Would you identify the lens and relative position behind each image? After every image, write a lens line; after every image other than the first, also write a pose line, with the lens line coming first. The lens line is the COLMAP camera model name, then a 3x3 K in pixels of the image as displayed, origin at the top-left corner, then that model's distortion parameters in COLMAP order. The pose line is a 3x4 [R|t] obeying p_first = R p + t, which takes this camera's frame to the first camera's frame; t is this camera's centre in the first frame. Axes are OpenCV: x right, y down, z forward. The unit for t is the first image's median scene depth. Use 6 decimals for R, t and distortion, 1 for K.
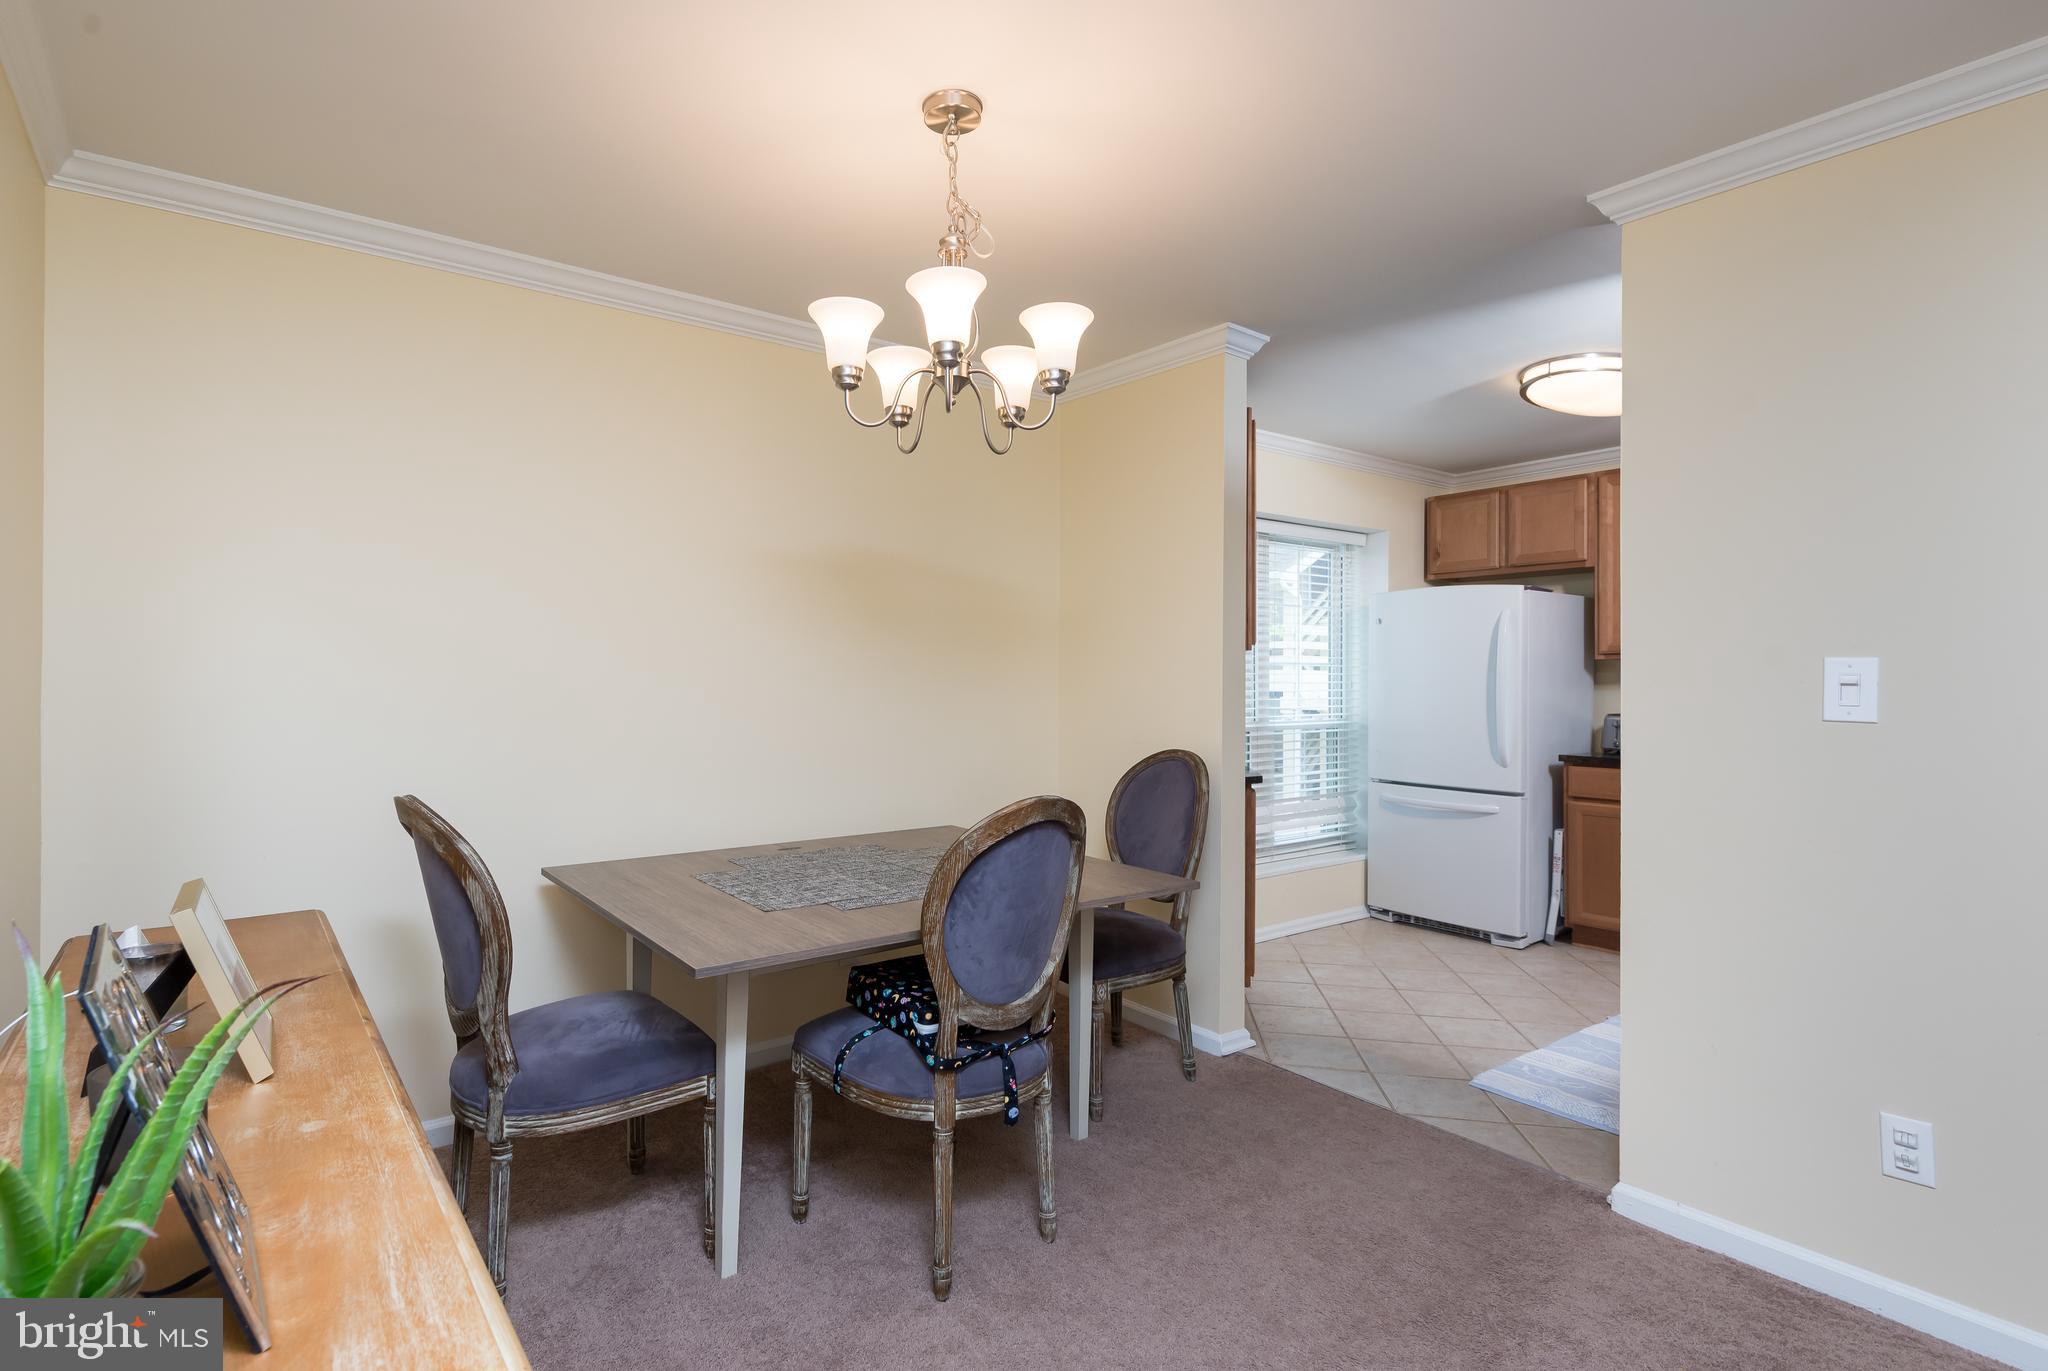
lens RADIAL K [[992.3, 0, 1020.9], [0, 992.3, 684.9], [0, 0, 1]] dist [0.027384, -0.039564]
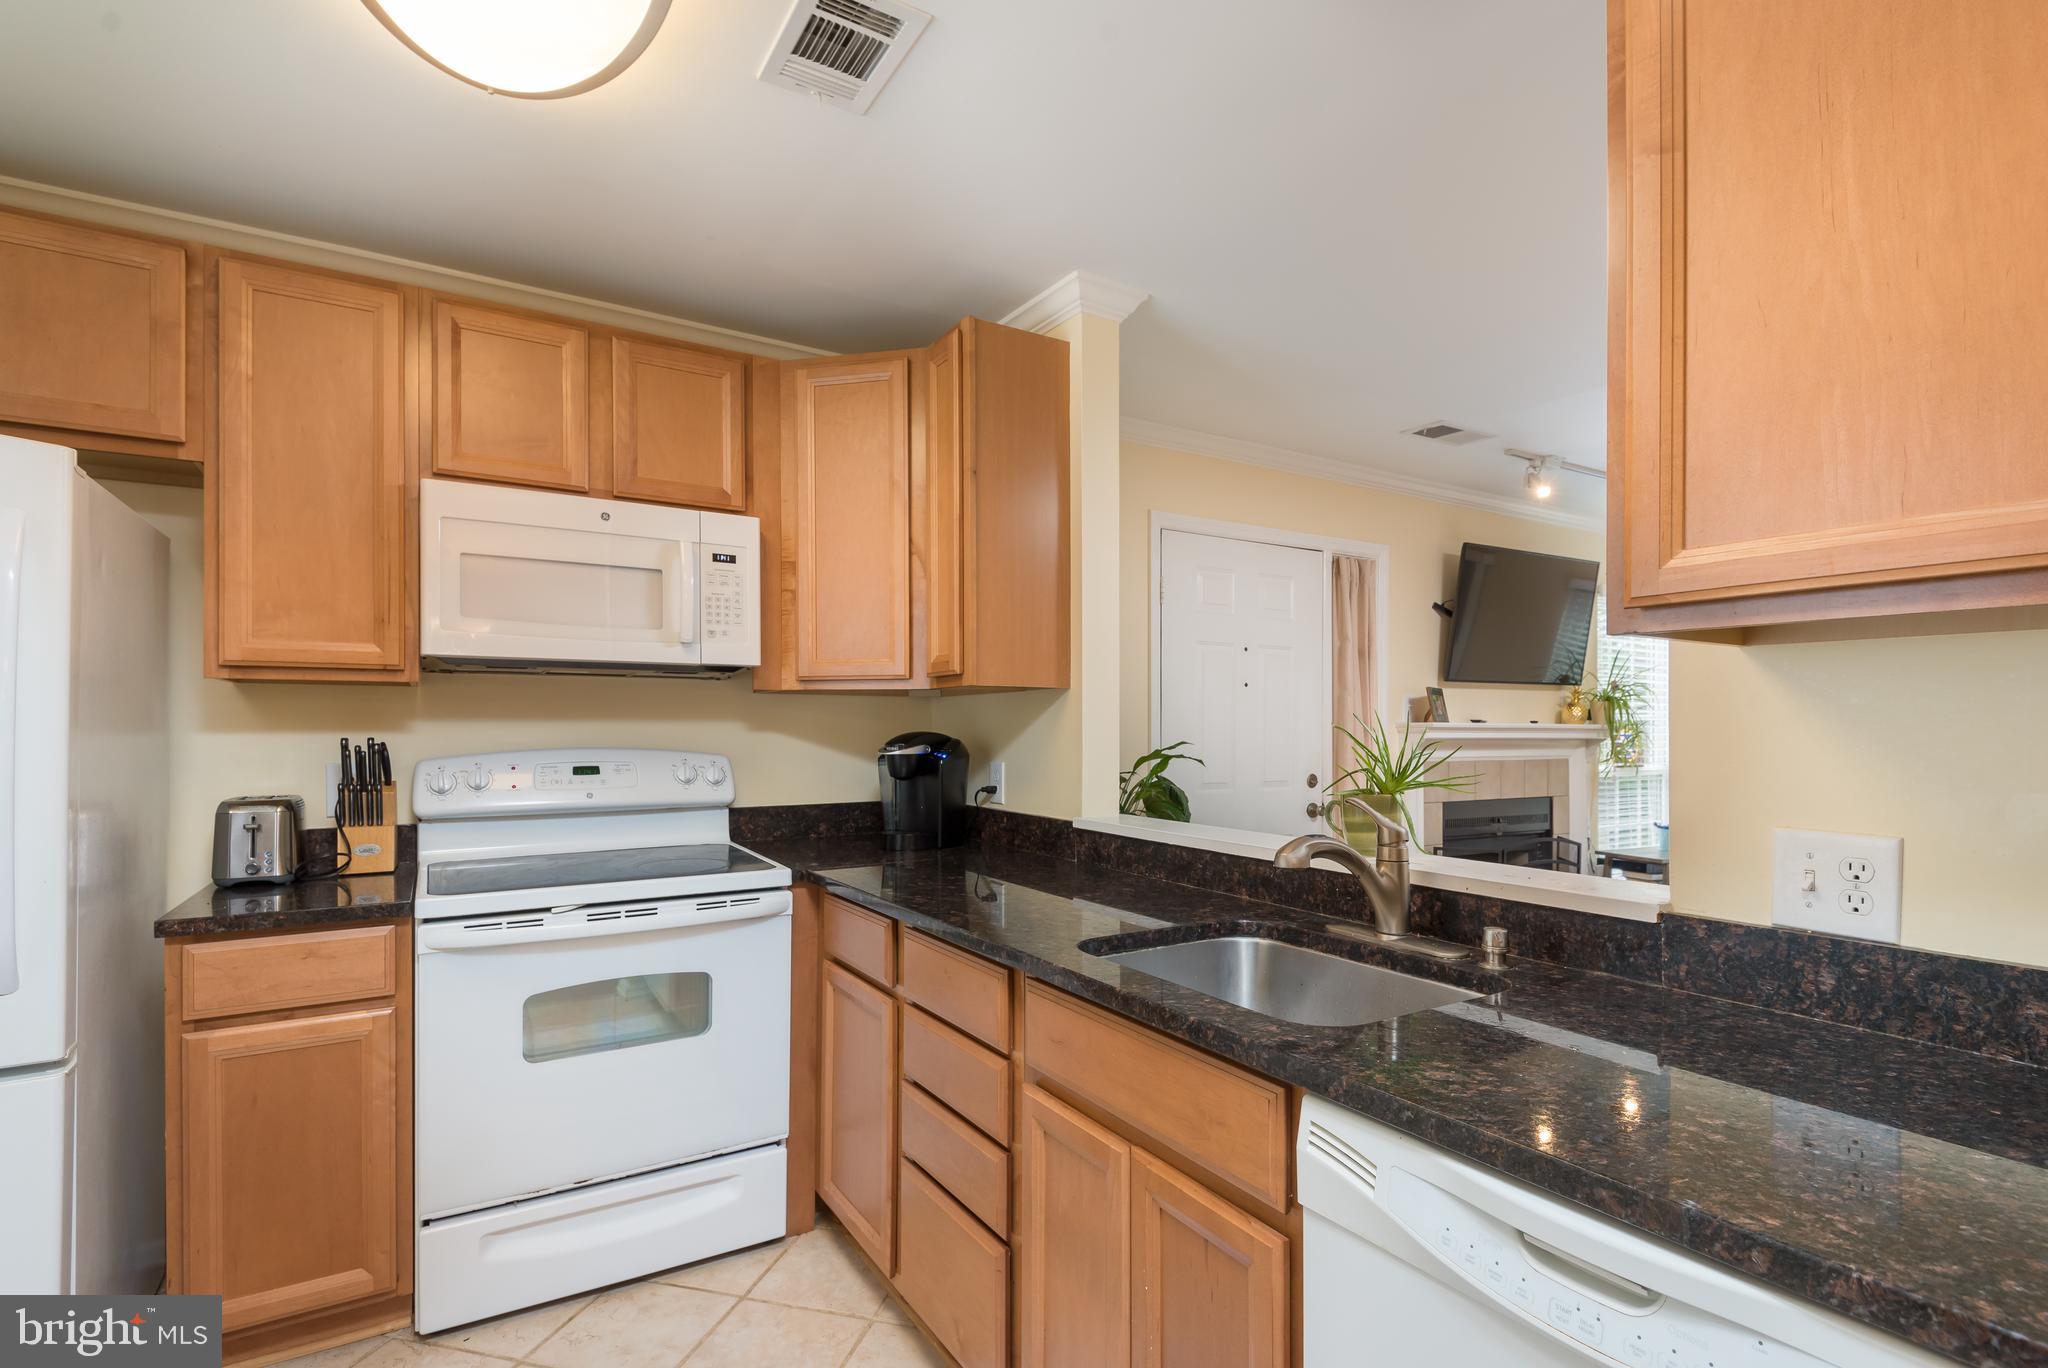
lens RADIAL K [[954.5, 0, 1020.5], [0, 954.5, 722.4], [0, 0, 1]] dist [0.025965, -0.025653]
pose [[0.123733, 0.003587, 0.992309, 0.206796], [-0.000568, 0.999994, -0.003544, -0.005456], [-0.992315, -0.000125, 0.123734, 0.593652]]
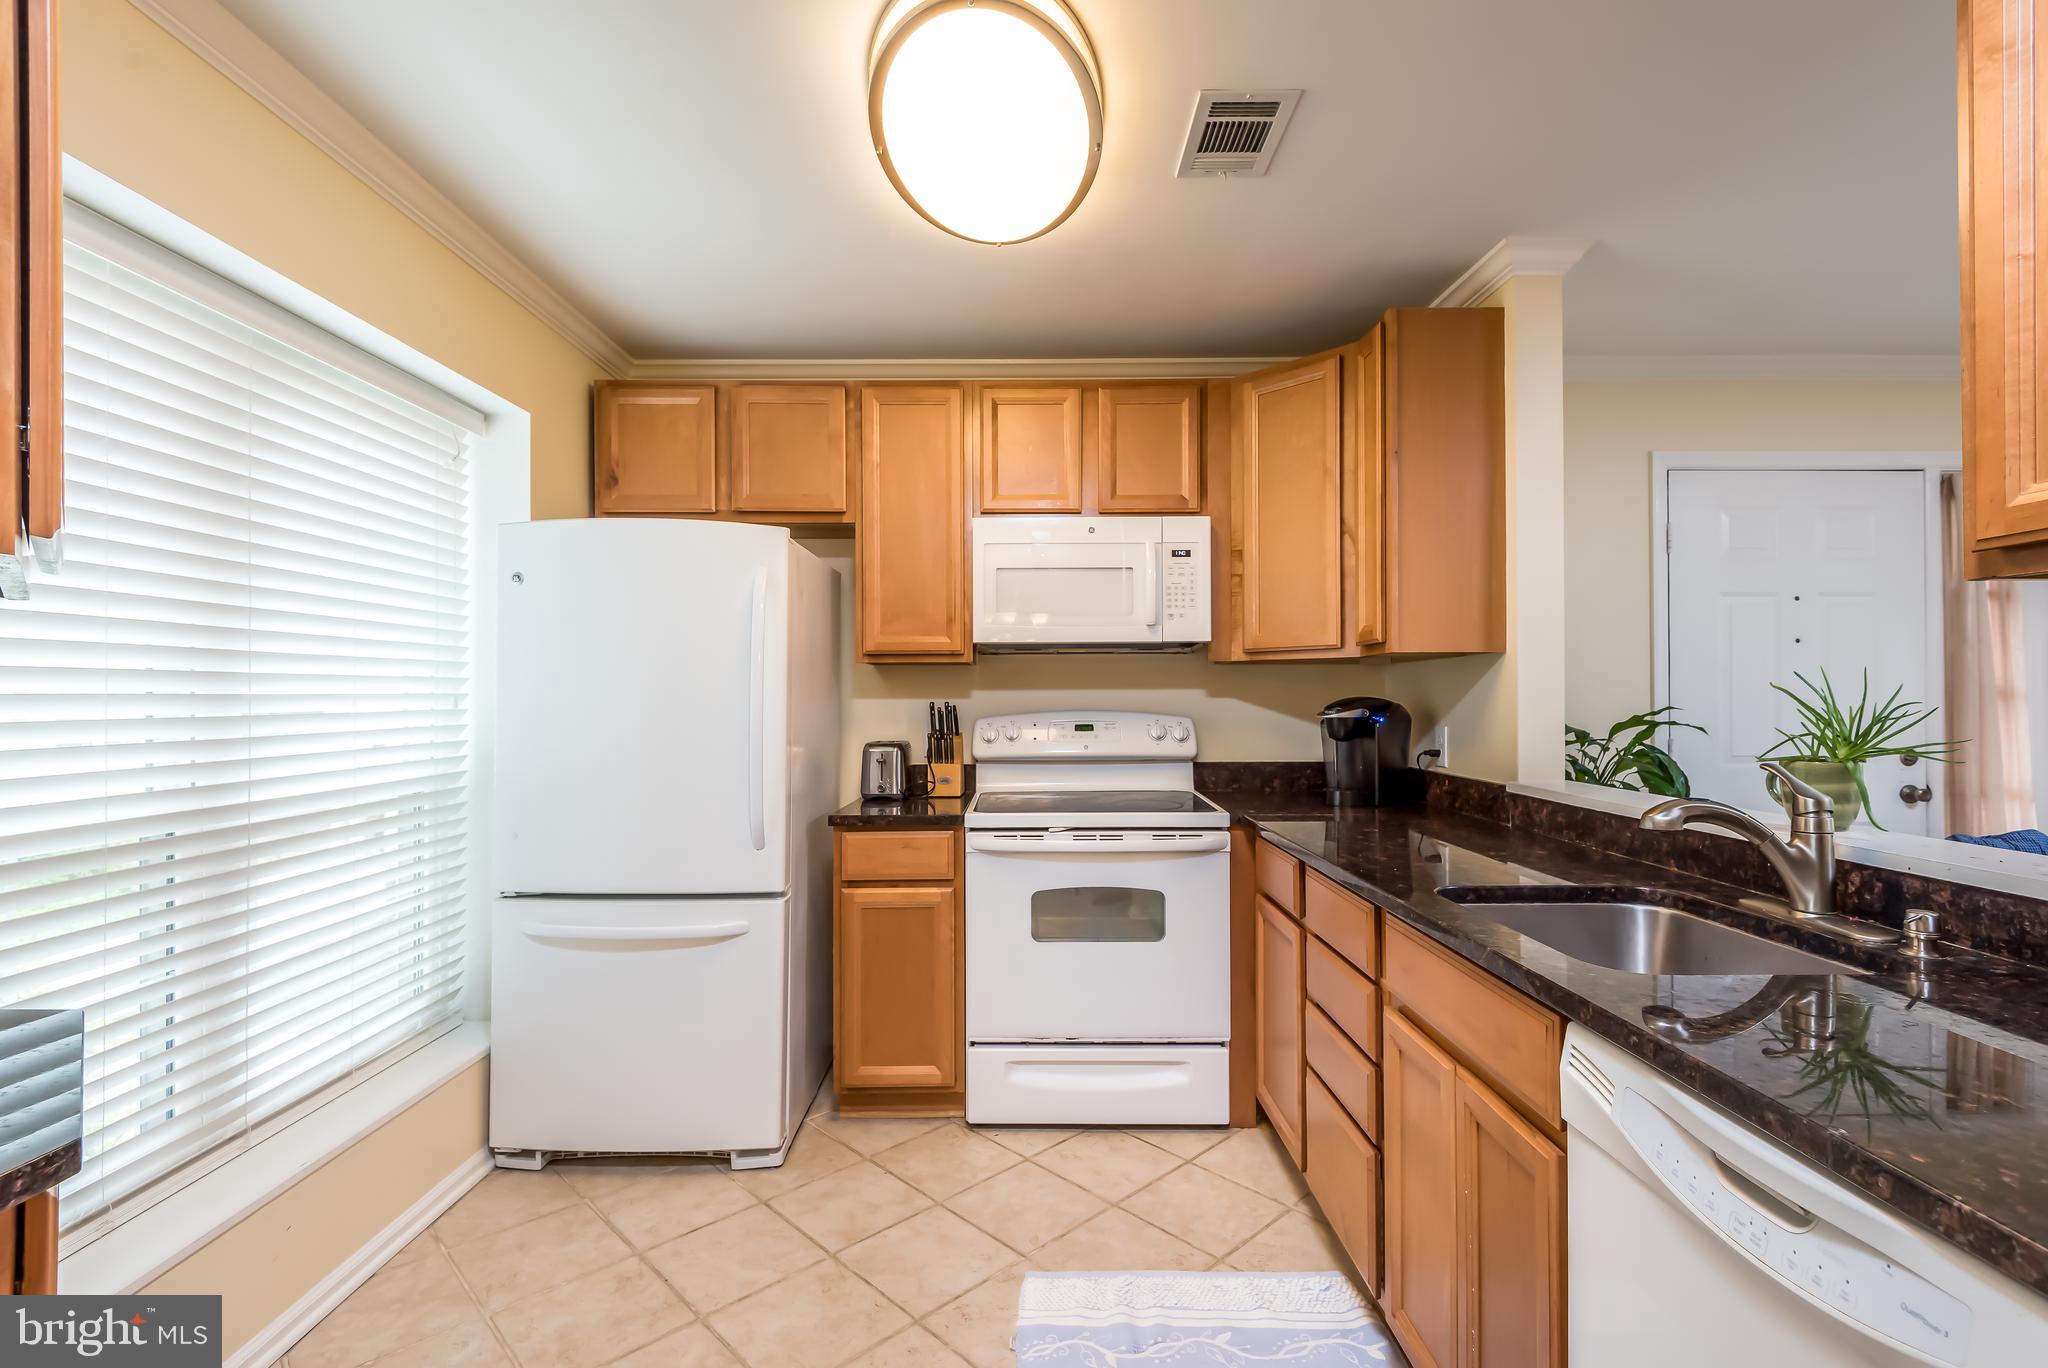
lens RADIAL K [[992.3, 0, 1020.9], [0, 992.3, 683.4], [0, 0, 1]] dist [0.027384, -0.039564]
pose [[0.652920, 0.009344, 0.757369, 0.145978], [0.003527, 0.999876, -0.015377, -0.001660], [-0.757418, 0.012712, 0.652806, 0.481797]]
